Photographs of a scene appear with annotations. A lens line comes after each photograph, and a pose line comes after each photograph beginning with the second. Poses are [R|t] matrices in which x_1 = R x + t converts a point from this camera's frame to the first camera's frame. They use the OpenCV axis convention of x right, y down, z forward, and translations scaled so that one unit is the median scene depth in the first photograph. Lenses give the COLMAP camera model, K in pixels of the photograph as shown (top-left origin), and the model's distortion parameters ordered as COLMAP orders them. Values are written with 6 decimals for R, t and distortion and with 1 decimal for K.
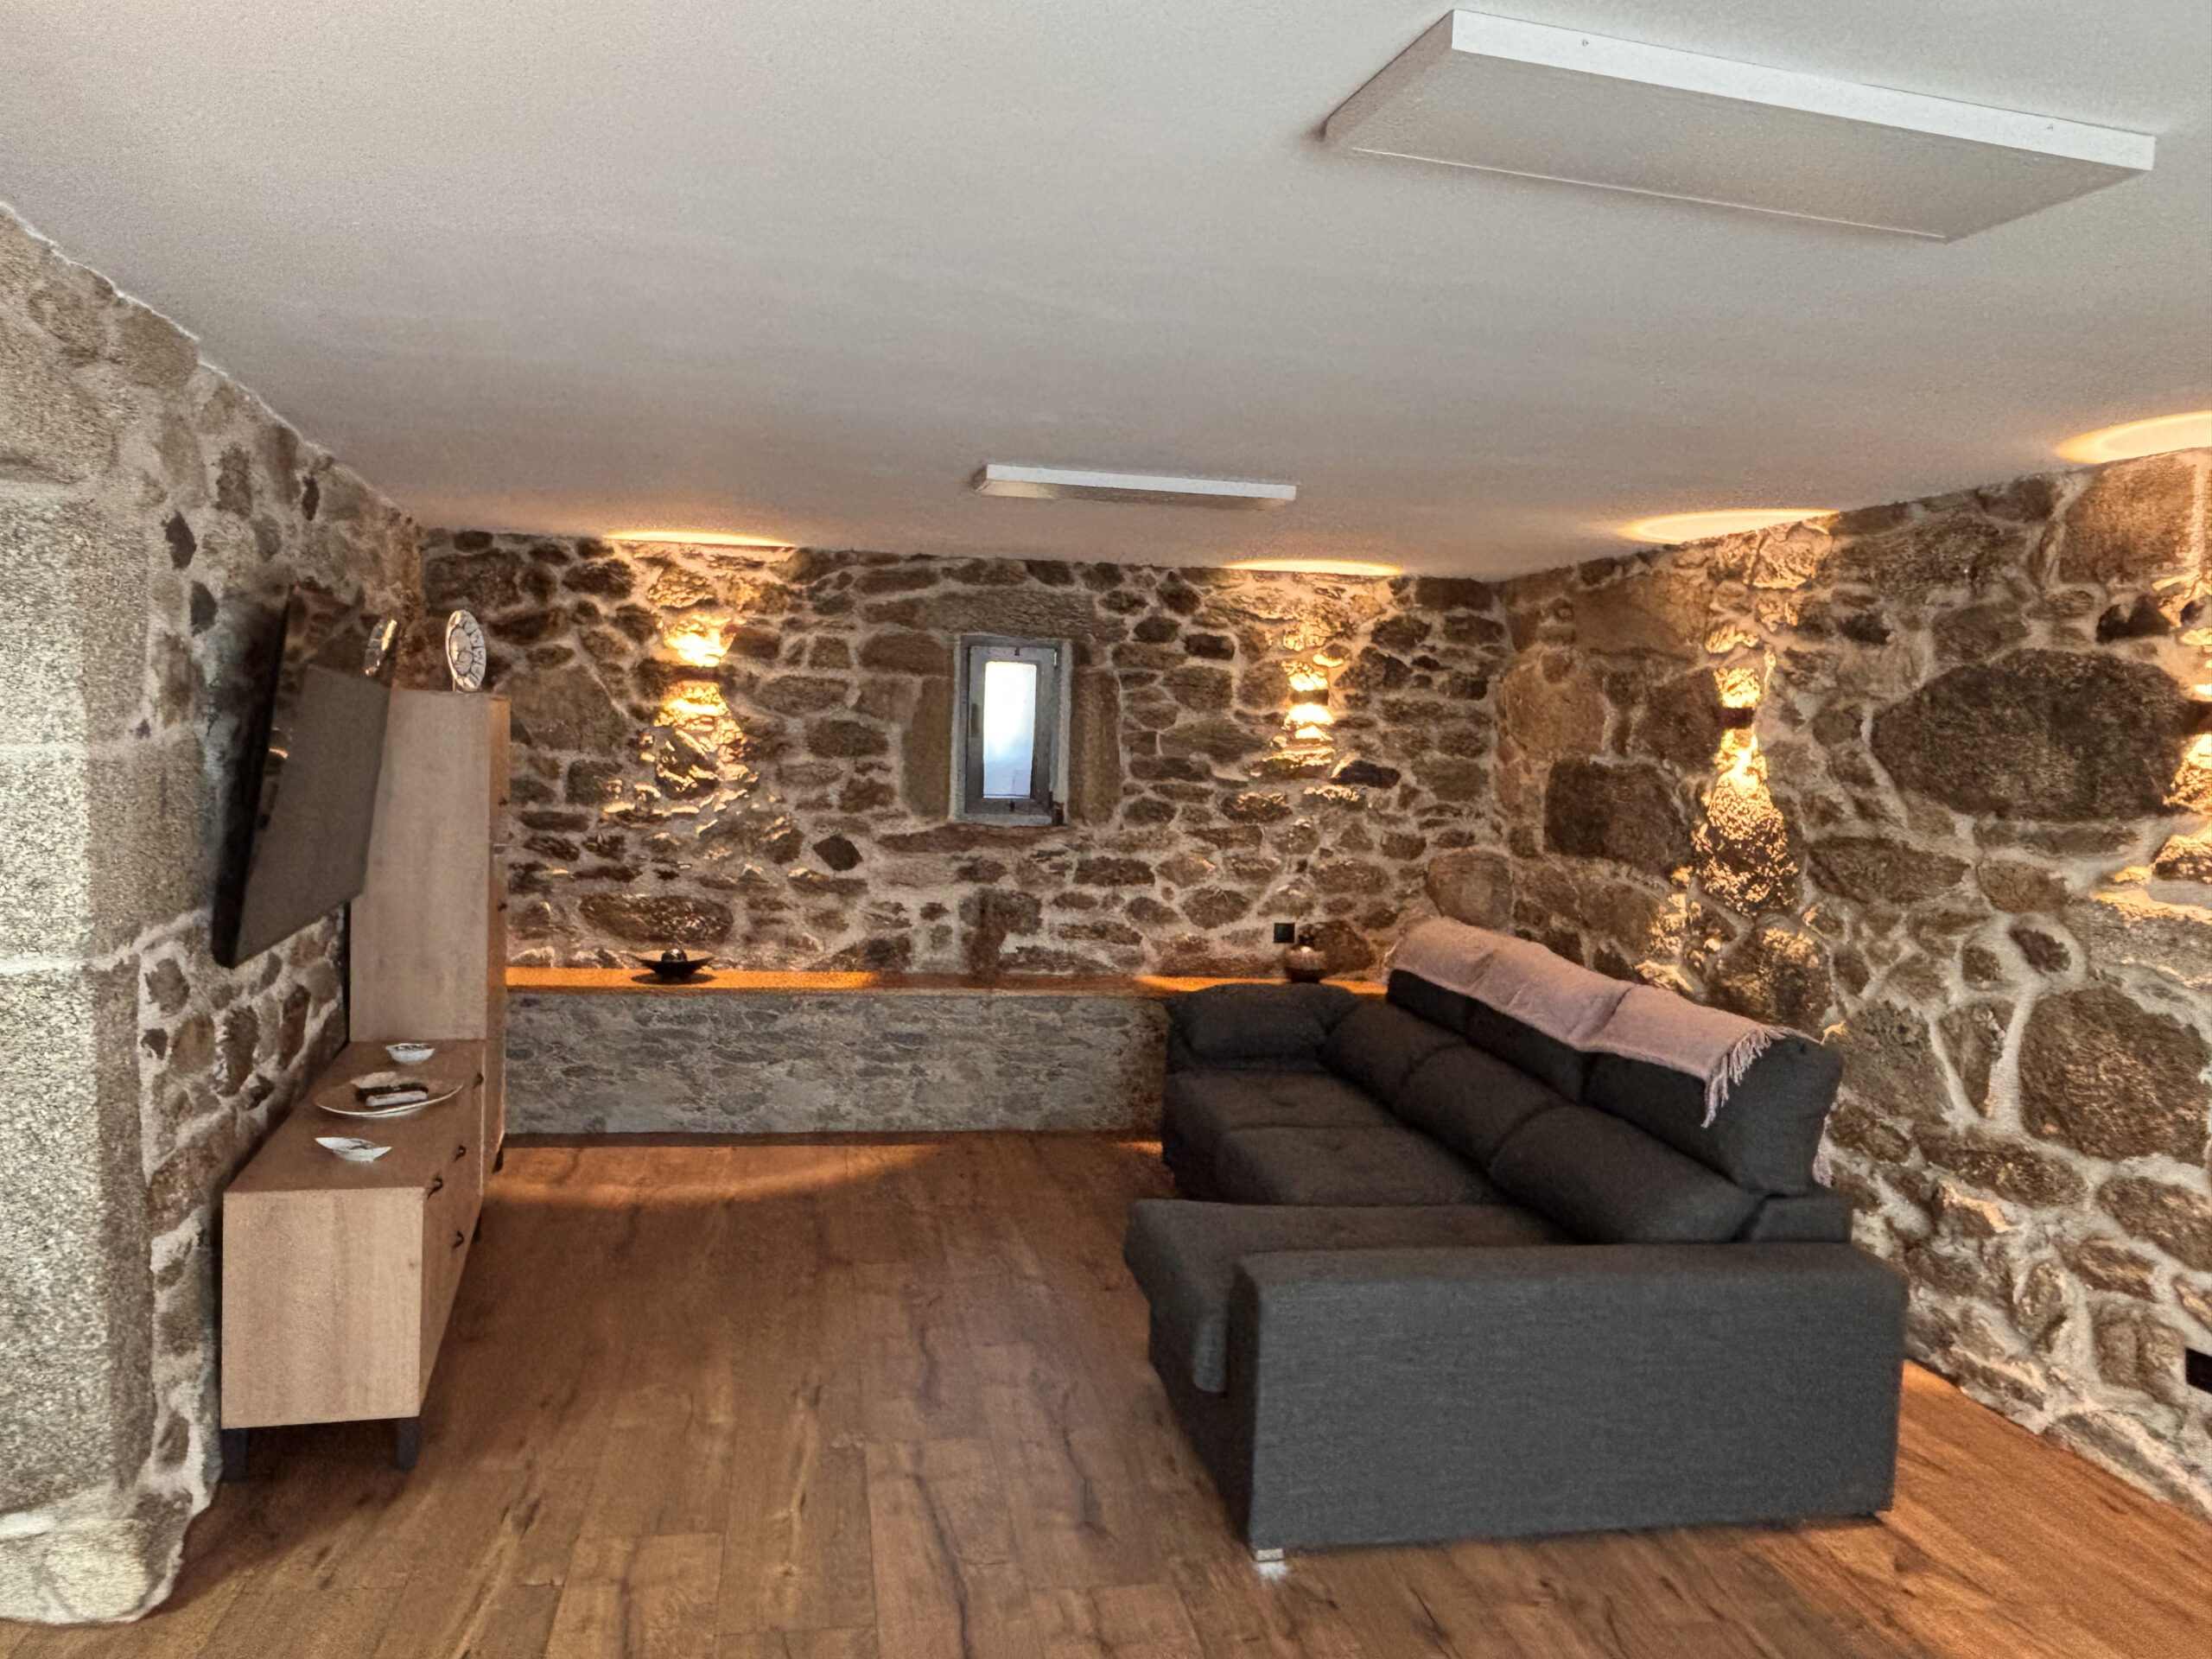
lens RADIAL K [[1529.2, 0, 1102.9], [0, 1529.2, 818.4], [0, 0, 1]] dist [0.004123, -0.006986]
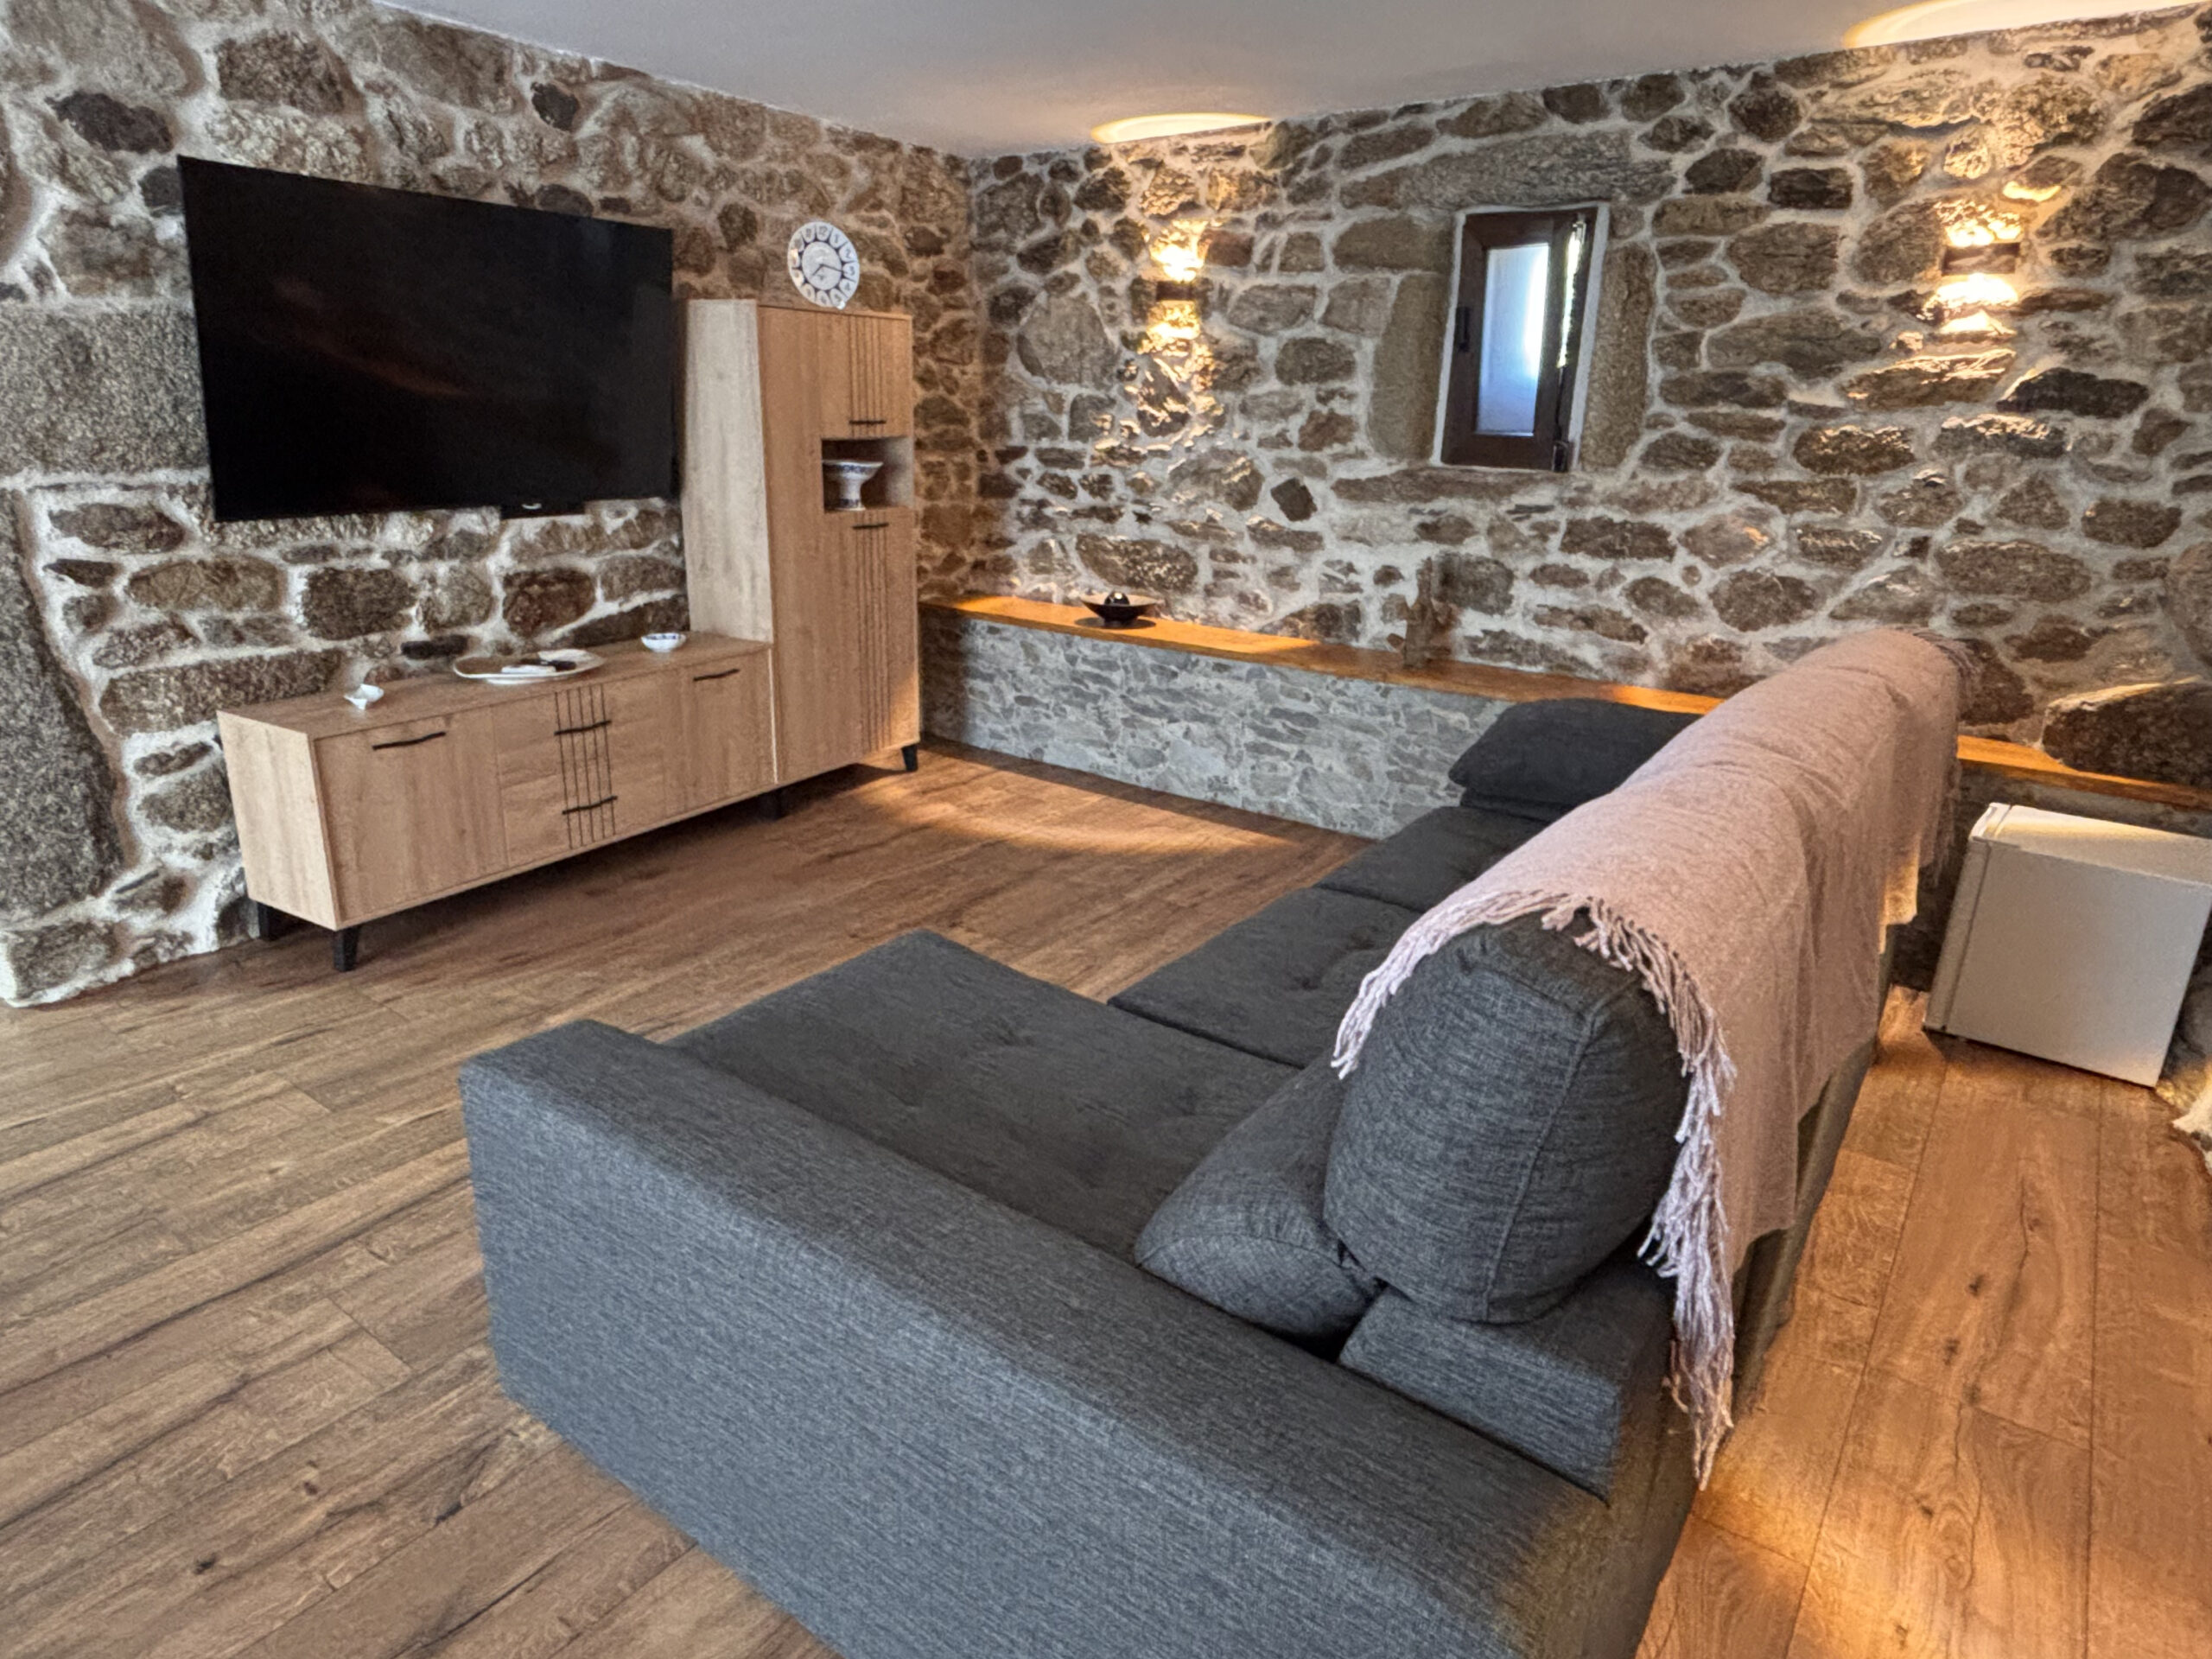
lens RADIAL K [[1314.8, 0, 1102.9], [0, 1314.8, 839.5], [0, 0, 1]] dist [-0.007074, -0.003038]
pose [[0.690665, 0.206977, -0.692923, 0.311647], [-0.041500, 0.967933, 0.247758, 0.029378], [0.721983, -0.142361, 0.677107, 0.385190]]
